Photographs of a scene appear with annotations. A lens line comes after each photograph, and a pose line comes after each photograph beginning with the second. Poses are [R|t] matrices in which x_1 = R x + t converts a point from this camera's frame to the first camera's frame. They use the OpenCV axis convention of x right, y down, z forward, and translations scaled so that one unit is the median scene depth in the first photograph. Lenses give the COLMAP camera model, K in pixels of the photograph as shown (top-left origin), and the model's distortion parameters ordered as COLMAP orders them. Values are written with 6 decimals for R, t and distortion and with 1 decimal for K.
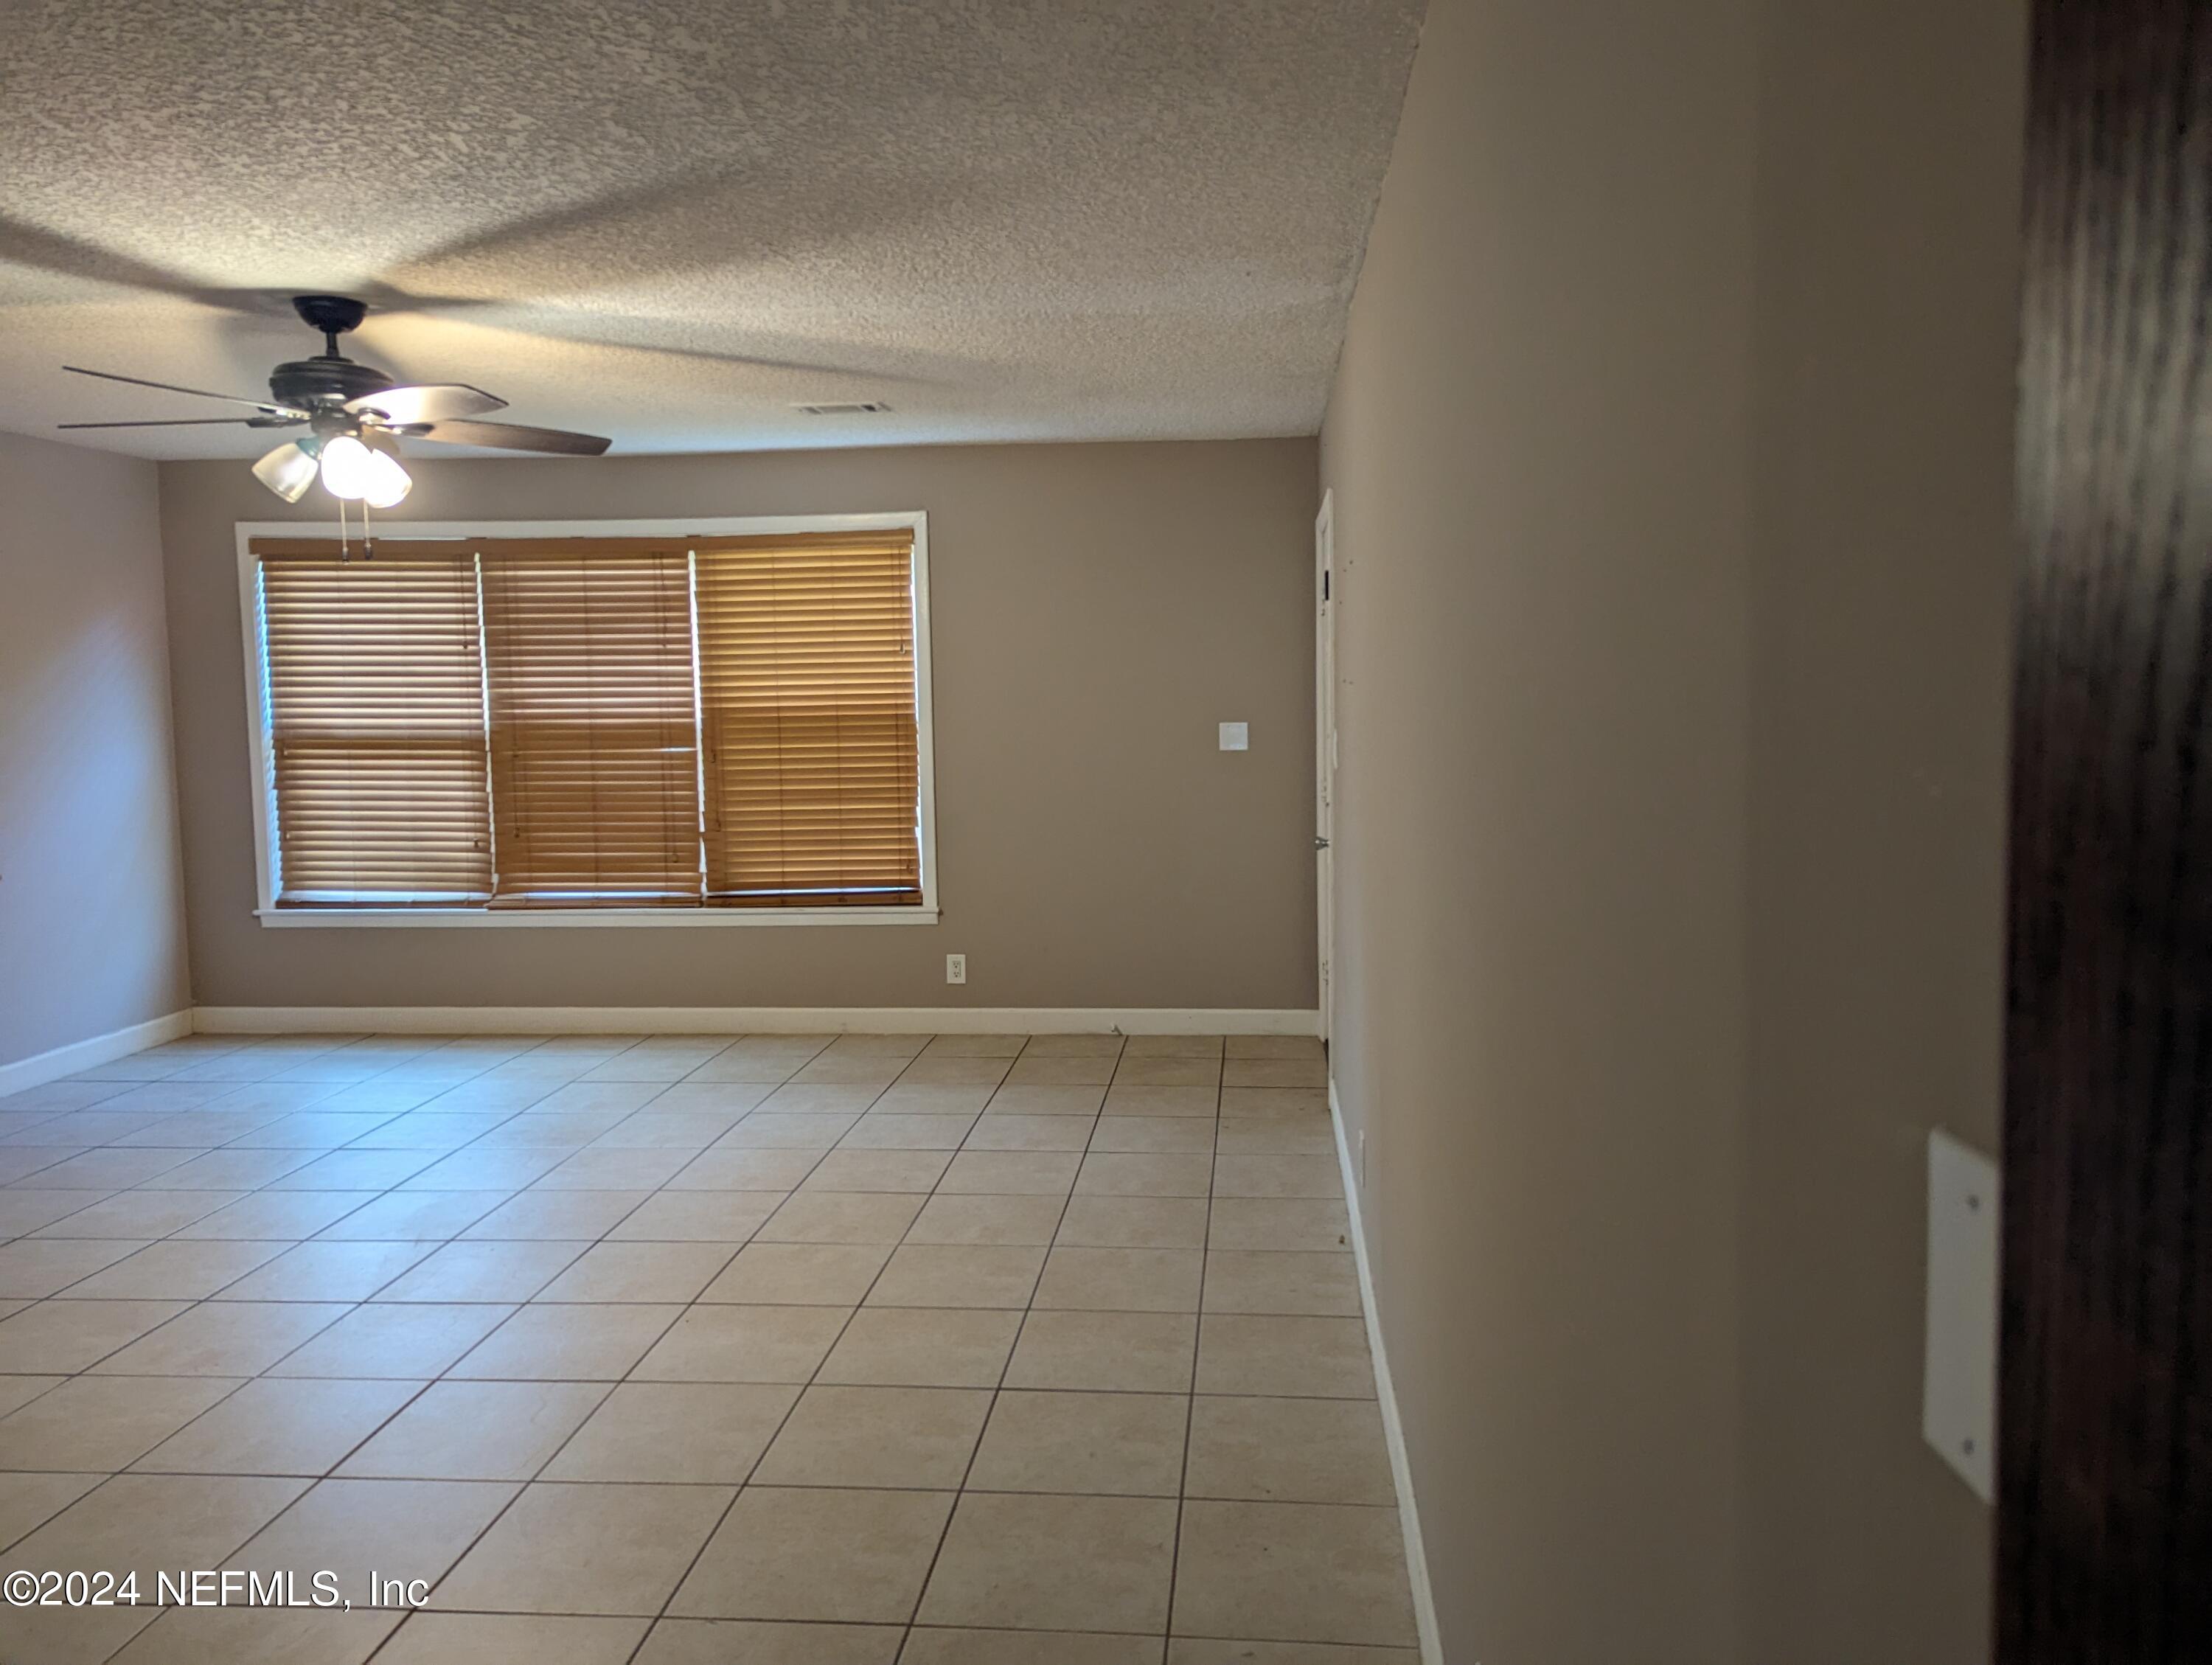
lens RADIAL K [[1547.4, 0, 1106.0], [0, 1547.4, 832.5], [0, 0, 1]] dist [0.038012, -0.006932]
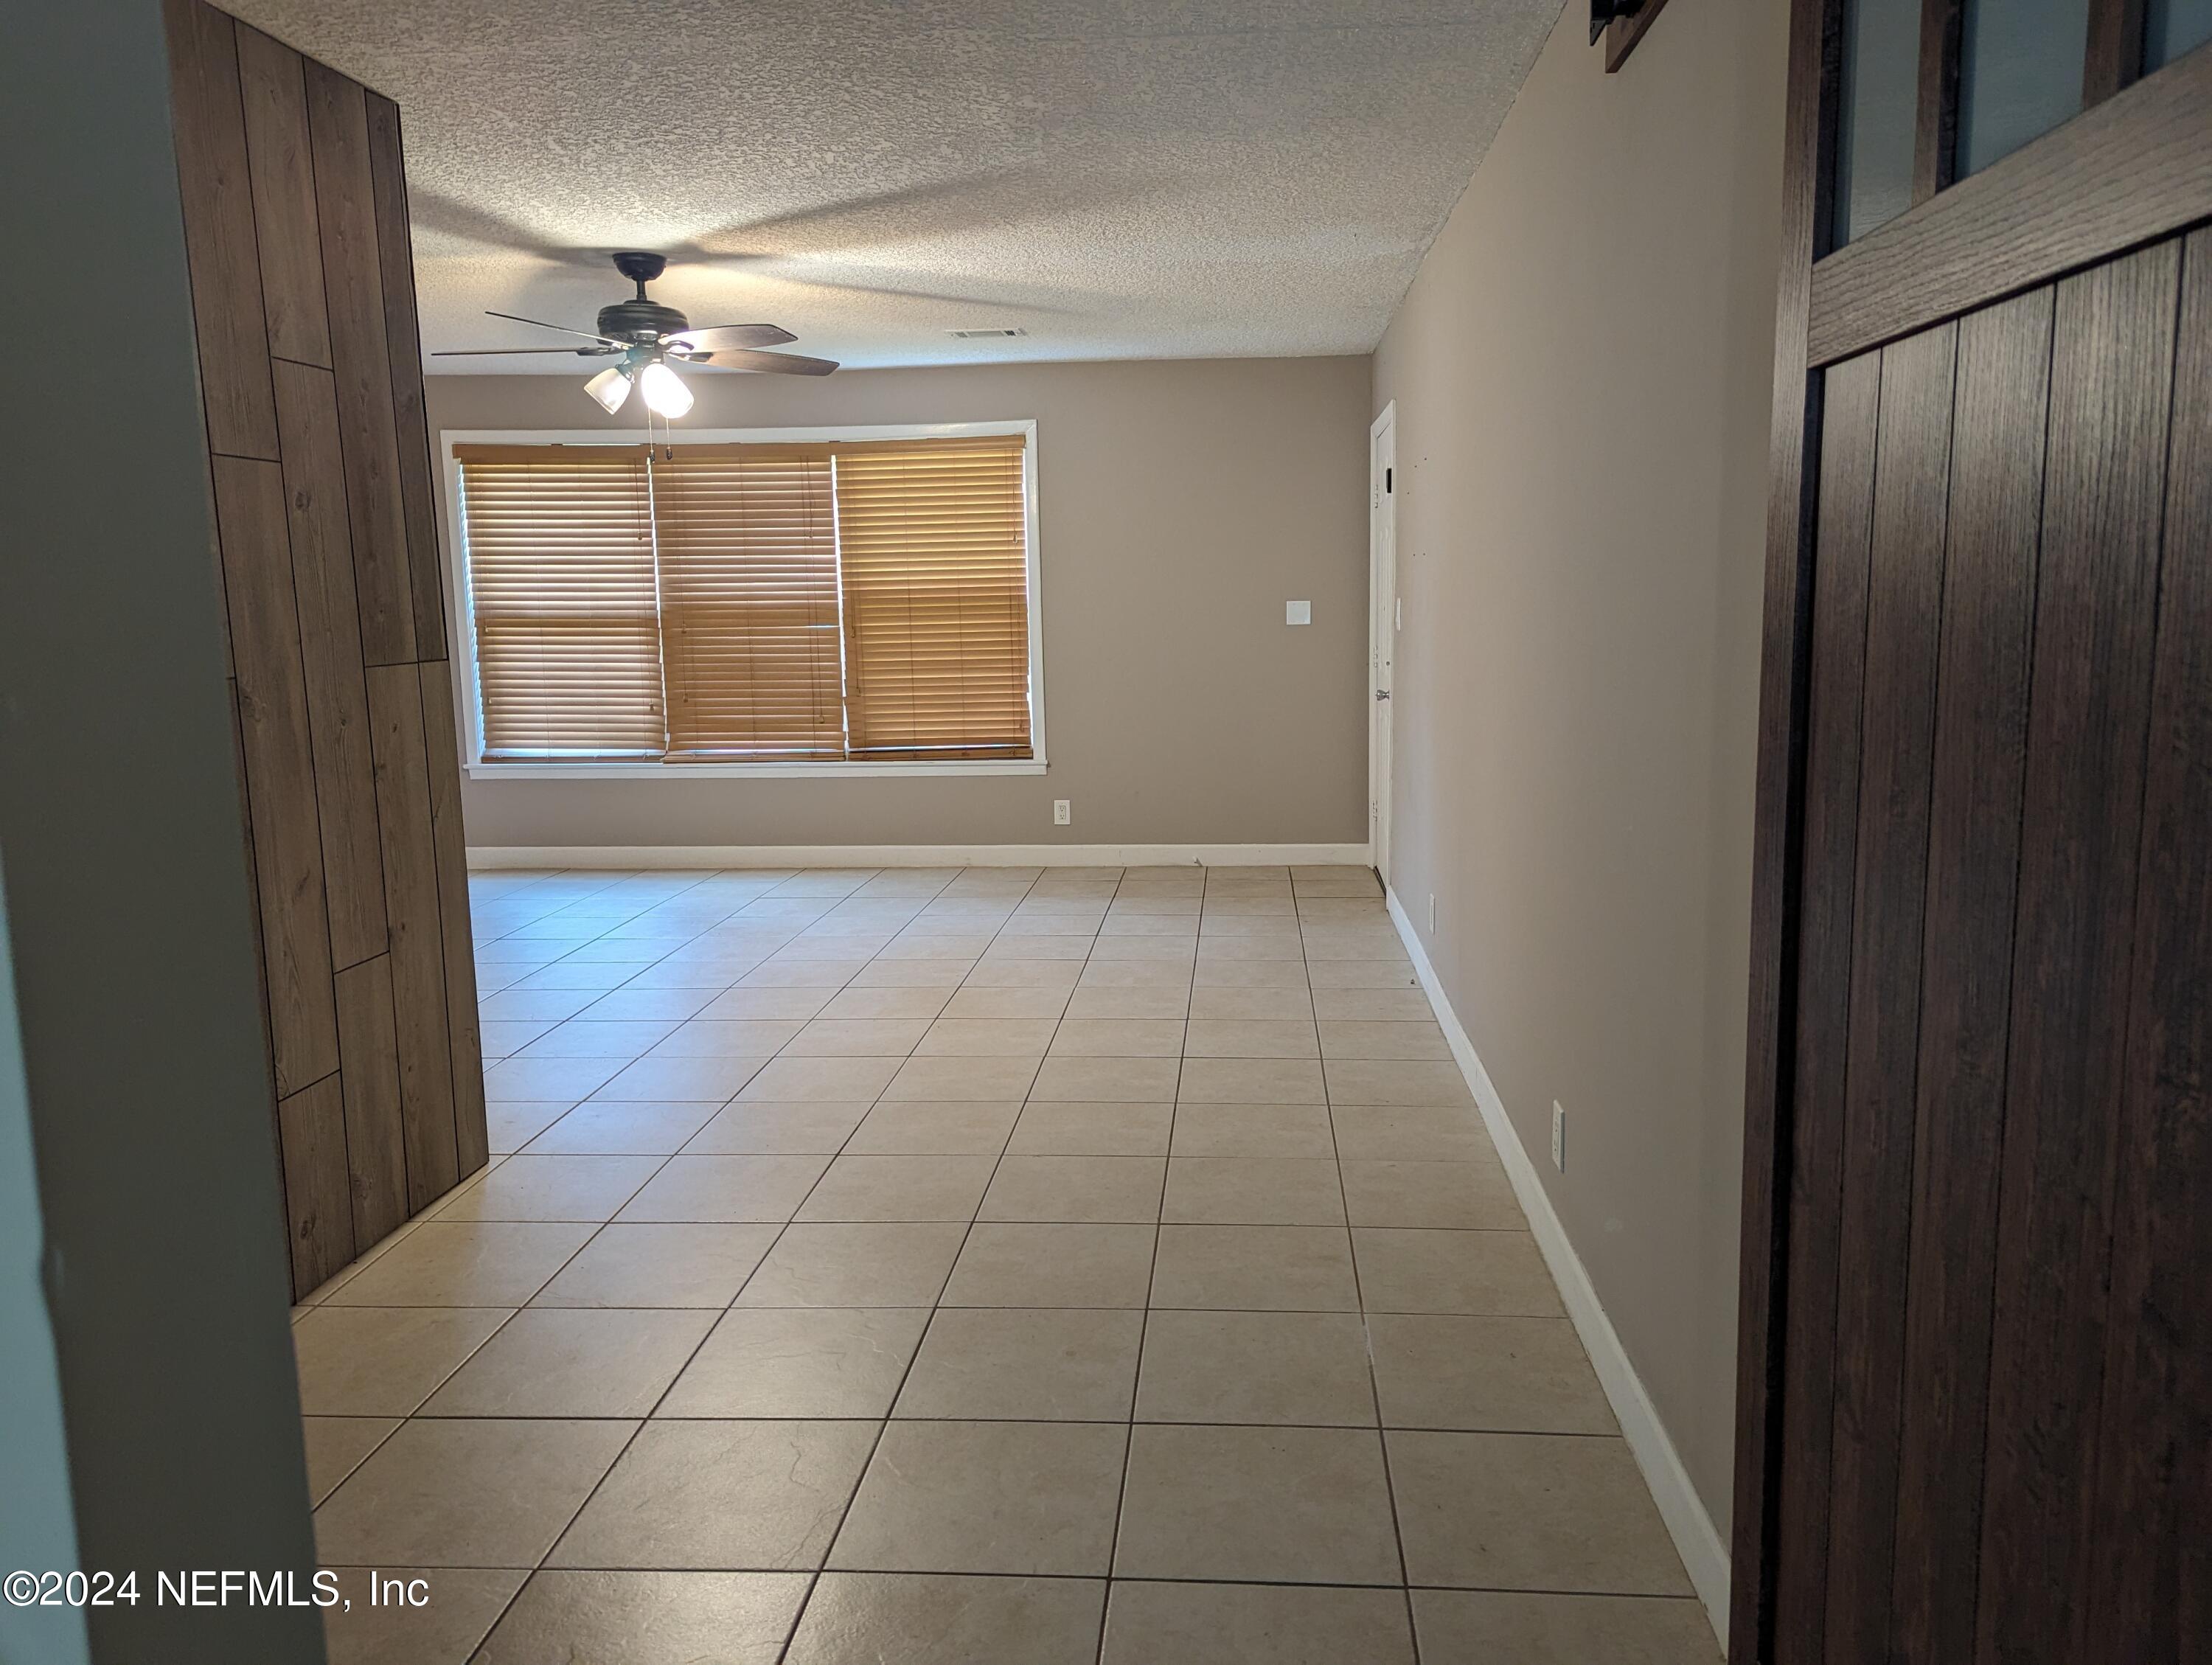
lens RADIAL K [[1547.4, 0, 1106.0], [0, 1547.4, 832.5], [0, 0, 1]] dist [0.038012, -0.006932]
pose [[0.999978, -0.002764, 0.006019, -0.069641], [0.002423, 0.998436, 0.055860, 0.037183], [-0.006164, -0.055844, 0.998420, -0.180820]]
